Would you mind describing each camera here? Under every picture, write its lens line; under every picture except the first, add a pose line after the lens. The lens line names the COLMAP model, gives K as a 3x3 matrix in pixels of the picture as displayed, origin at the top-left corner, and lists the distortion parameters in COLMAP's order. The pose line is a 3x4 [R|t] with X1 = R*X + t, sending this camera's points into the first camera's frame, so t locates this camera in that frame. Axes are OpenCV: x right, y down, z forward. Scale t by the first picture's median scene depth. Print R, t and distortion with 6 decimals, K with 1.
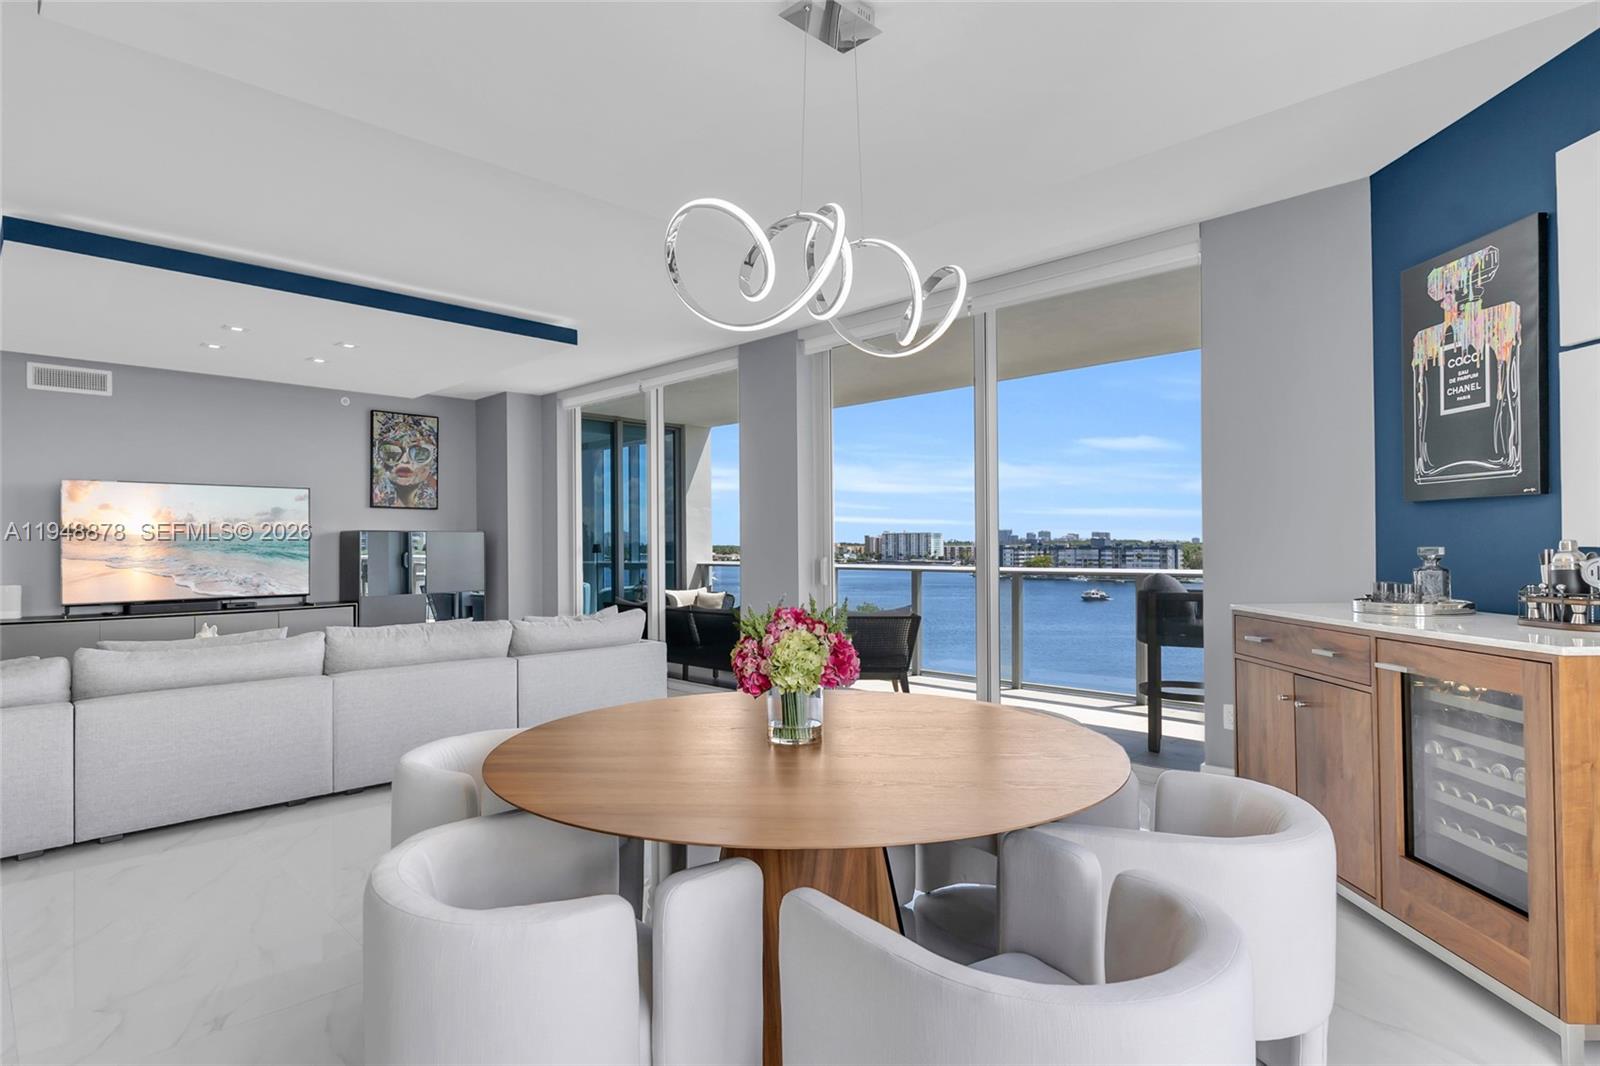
lens RADIAL K [[846.3, 0, 782.4], [0, 846.3, 543.3], [0, 0, 1]] dist [0.004863, 0.000495]
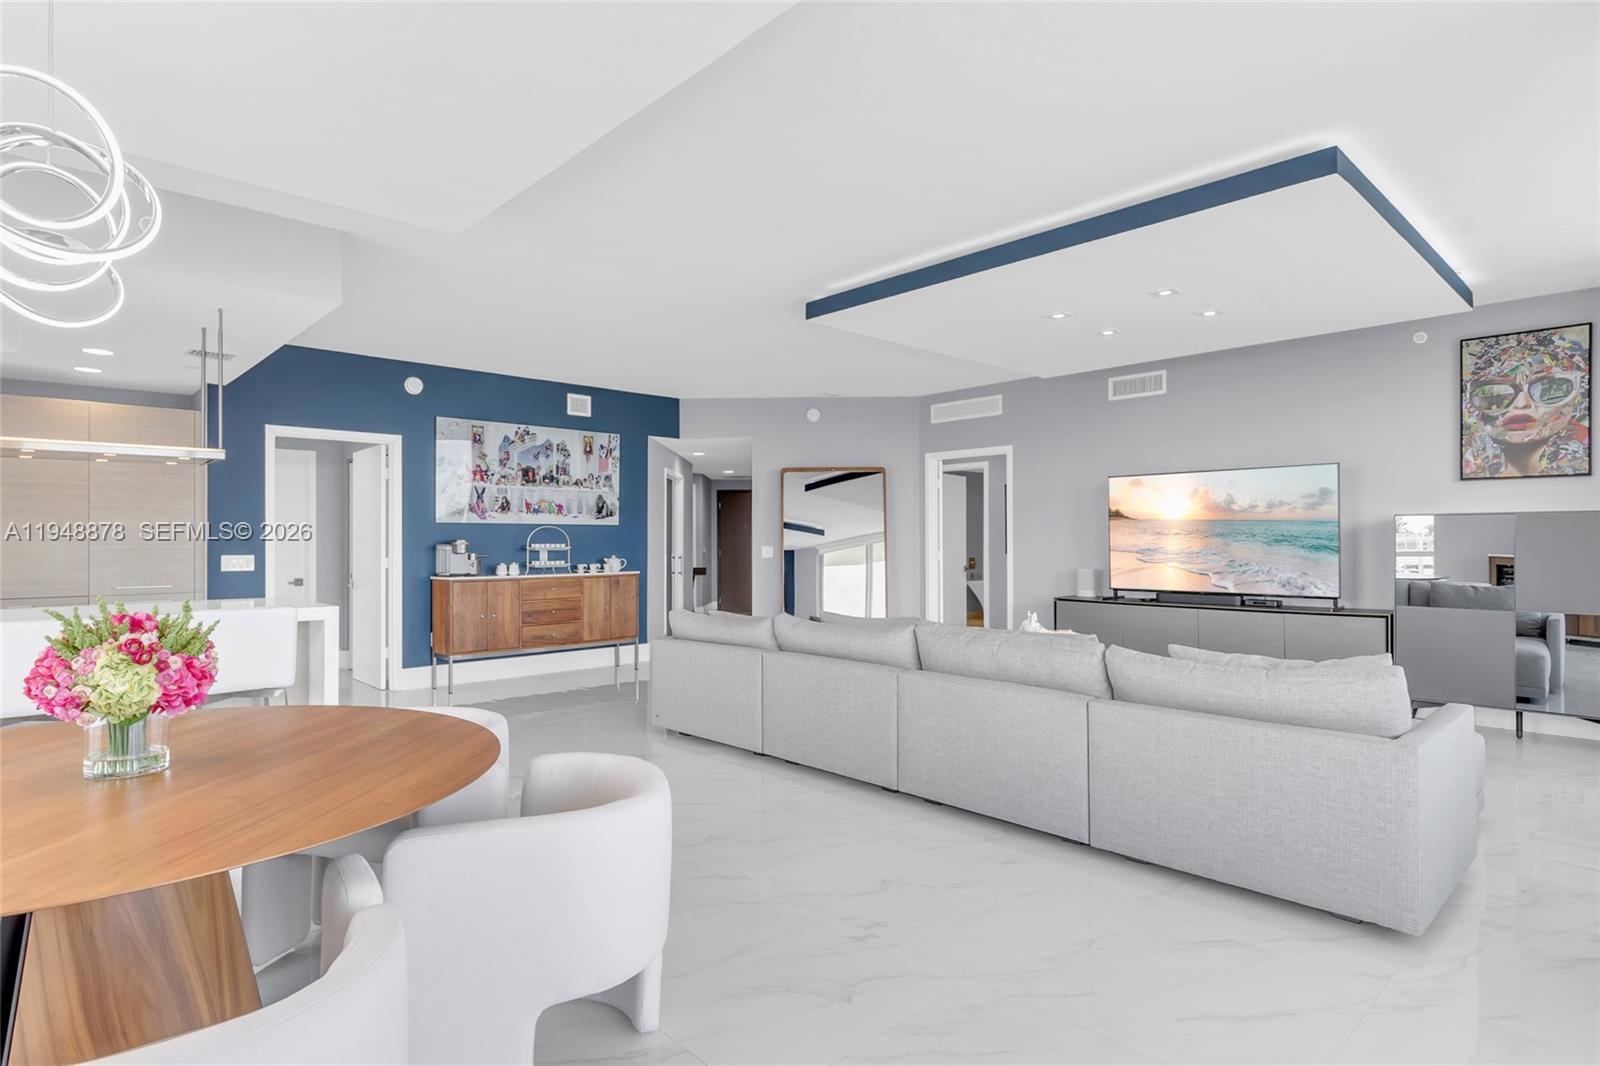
lens RADIAL K [[854.1, 0, 800.0], [0, 854.1, 533.0], [0, 0, 1]] dist [-0.000333, 0.000384]
pose [[-0.023857, -0.004640, -0.999705, 0.276015], [0.003489, 0.999983, -0.004724, 0.002577], [0.999709, -0.003601, -0.023840, 0.574828]]
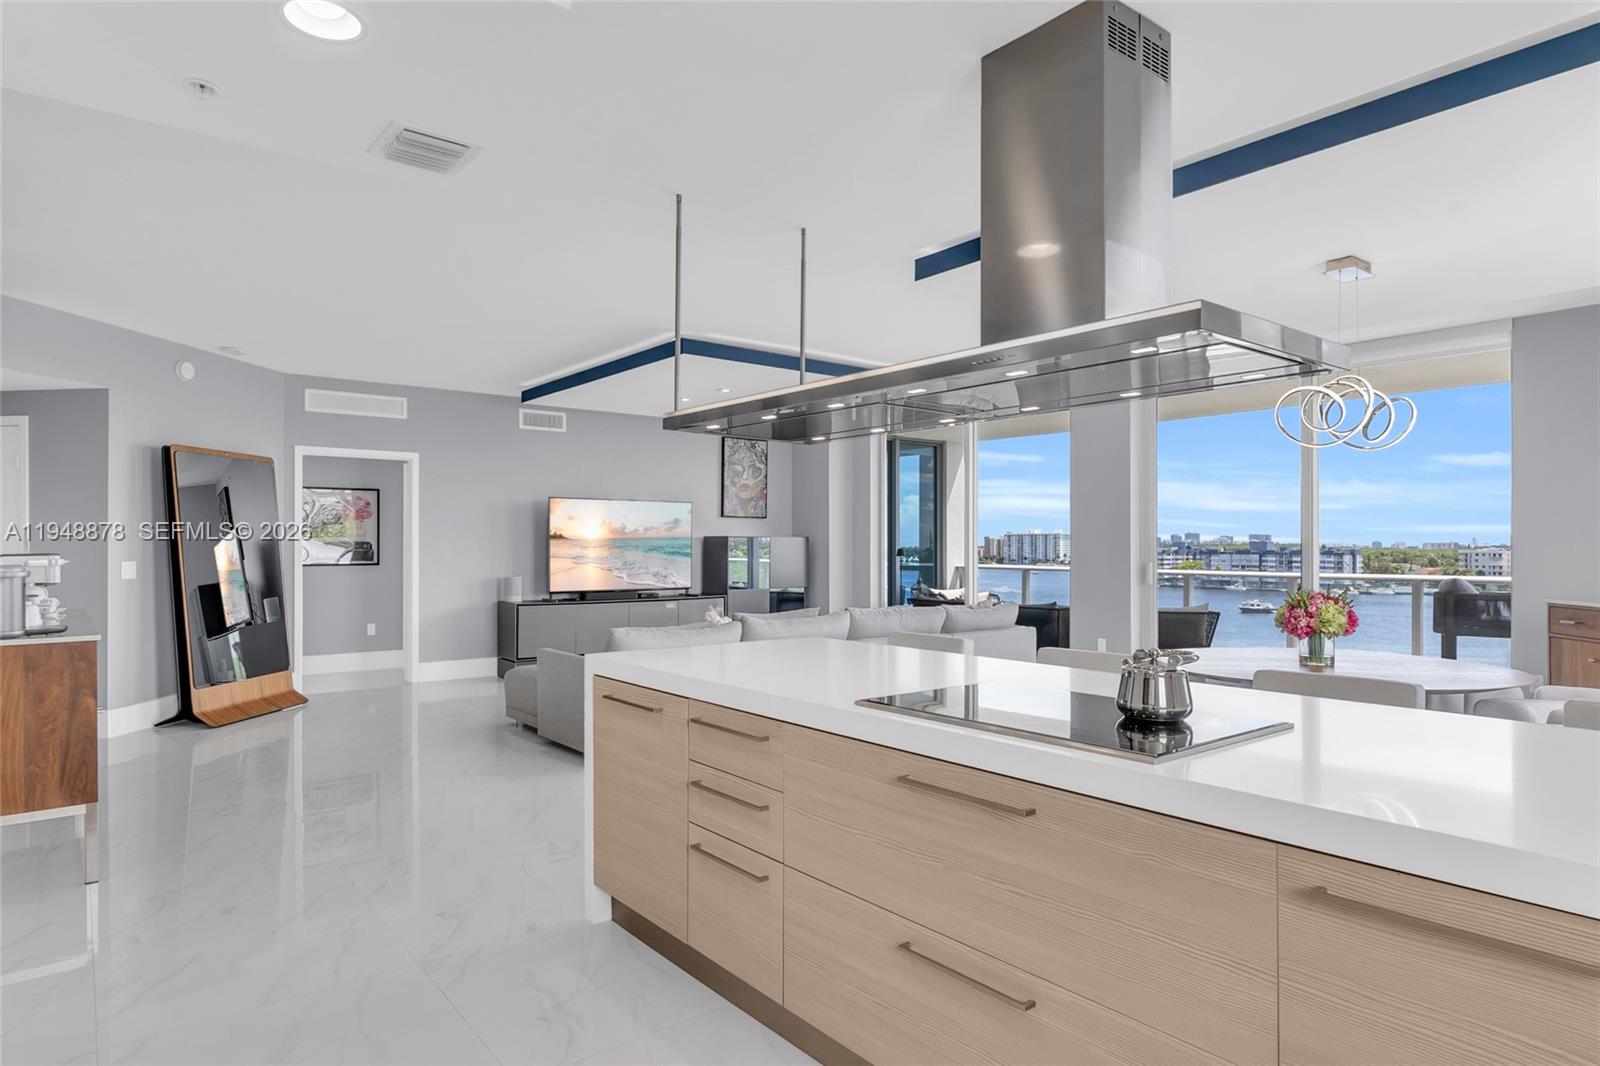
lens RADIAL K [[921.9, 0, 781.2], [0, 921.9, 545.4], [0, 0, 1]] dist [0.000845, -0.000560]
pose [[0.992988, 0.008113, -0.117934, -0.297704], [-0.007924, 0.999966, 0.002068, -0.005929], [0.117946, -0.001119, 0.993019, -0.364021]]
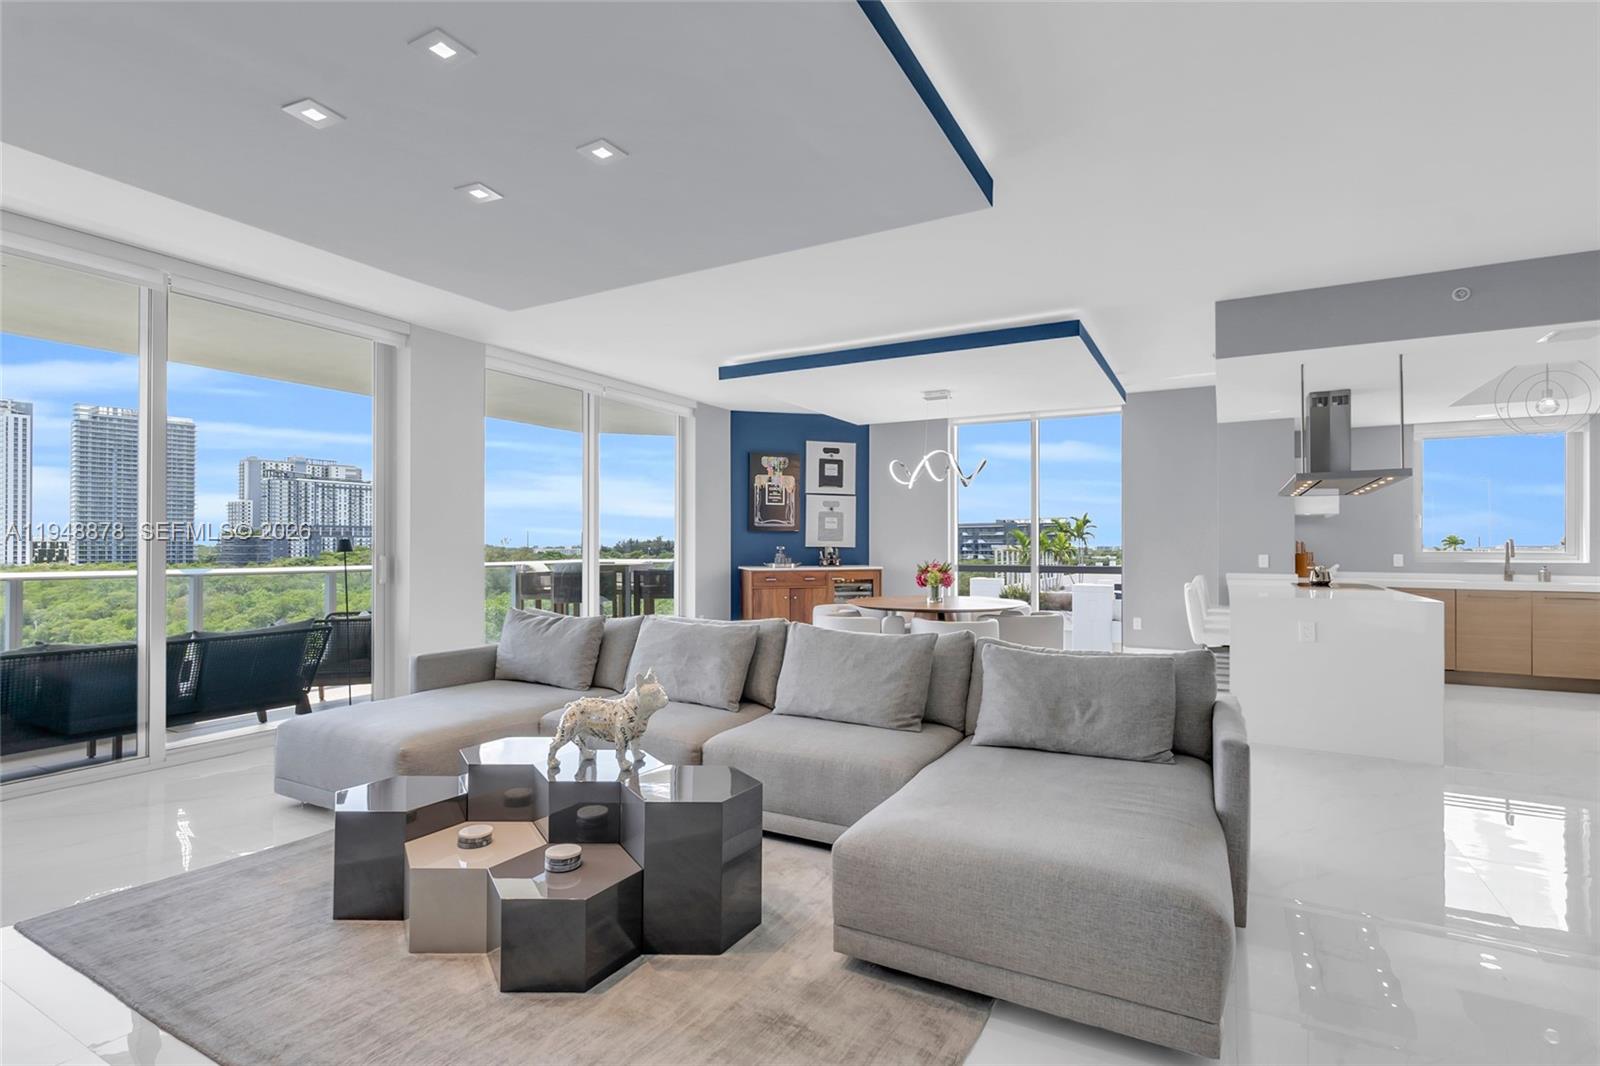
lens RADIAL K [[771.0, 0, 785.5], [0, 771.0, 539.1], [0, 0, 1]] dist [-0.000341, -0.000516]
pose [[-0.266975, 0.015123, 0.963585, -0.928200], [0.000851, 0.999880, -0.015457, 0.009495], [-0.963703, -0.003306, -0.266955, 0.797466]]
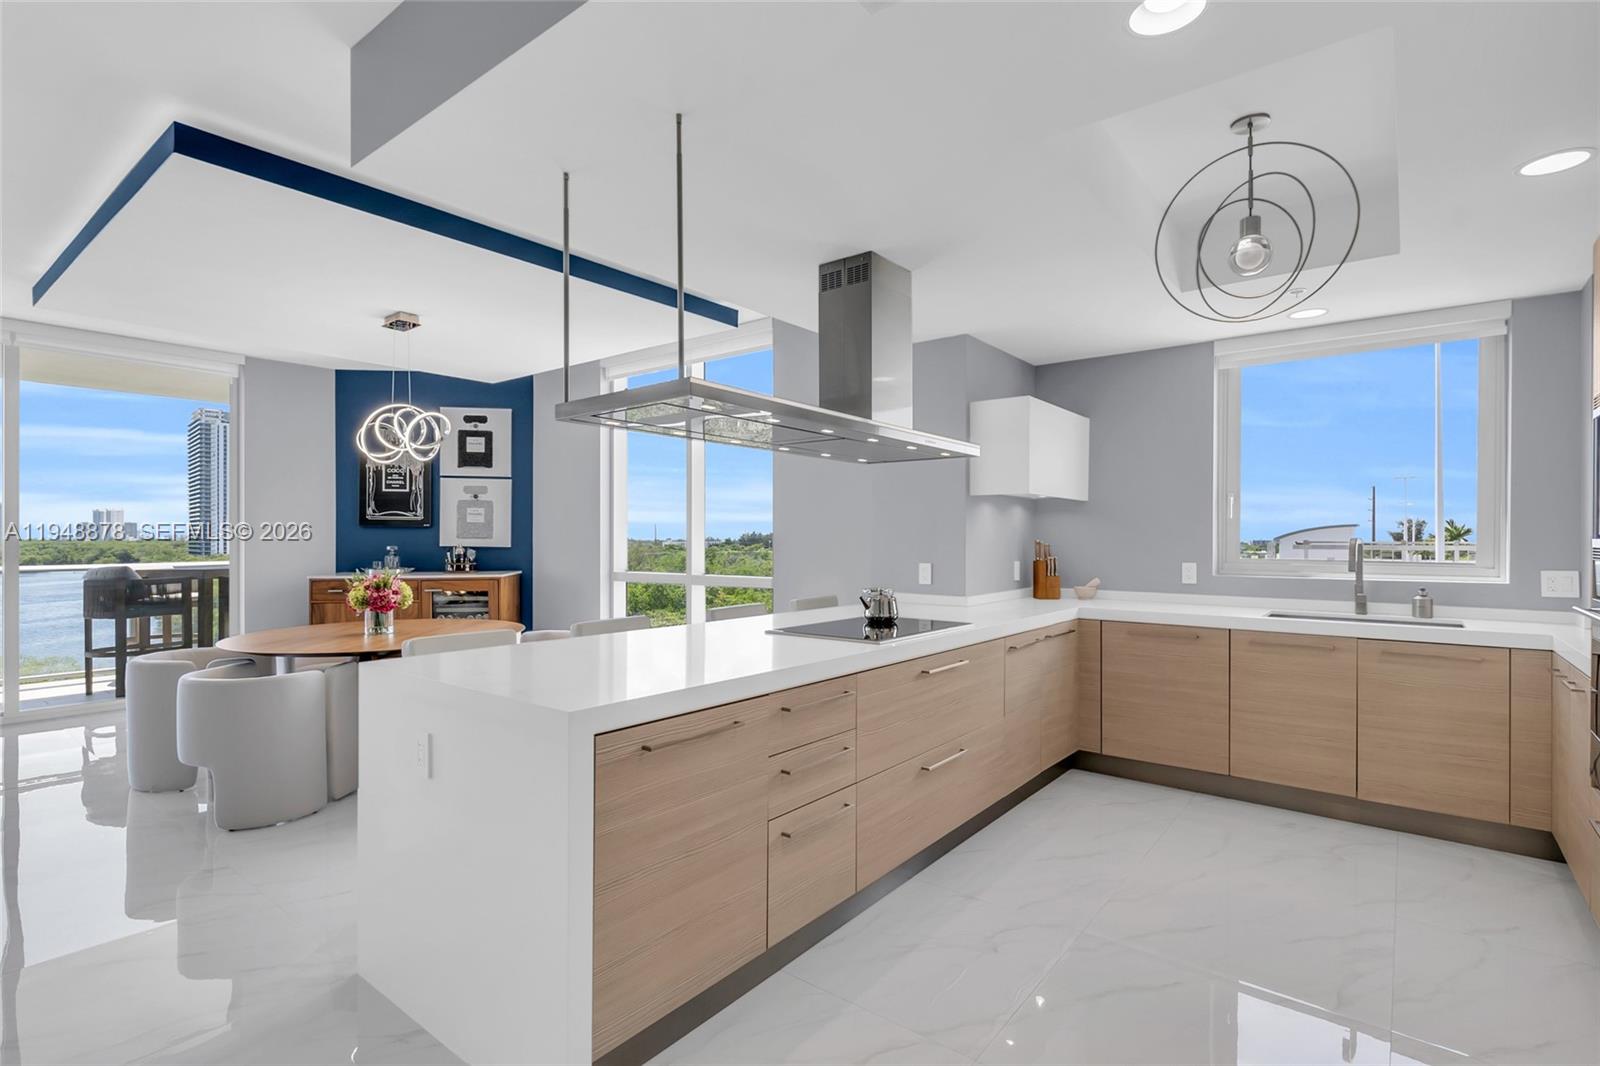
lens RADIAL K [[771.0, 0, 785.5], [0, 771.0, 539.1], [0, 0, 1]] dist [-0.000341, -0.000516]
pose [[-0.112276, 0.006142, 0.993658, -0.706989], [-0.000498, 0.999980, -0.006237, -0.001535], [-0.993677, -0.001195, -0.112270, 0.057989]]
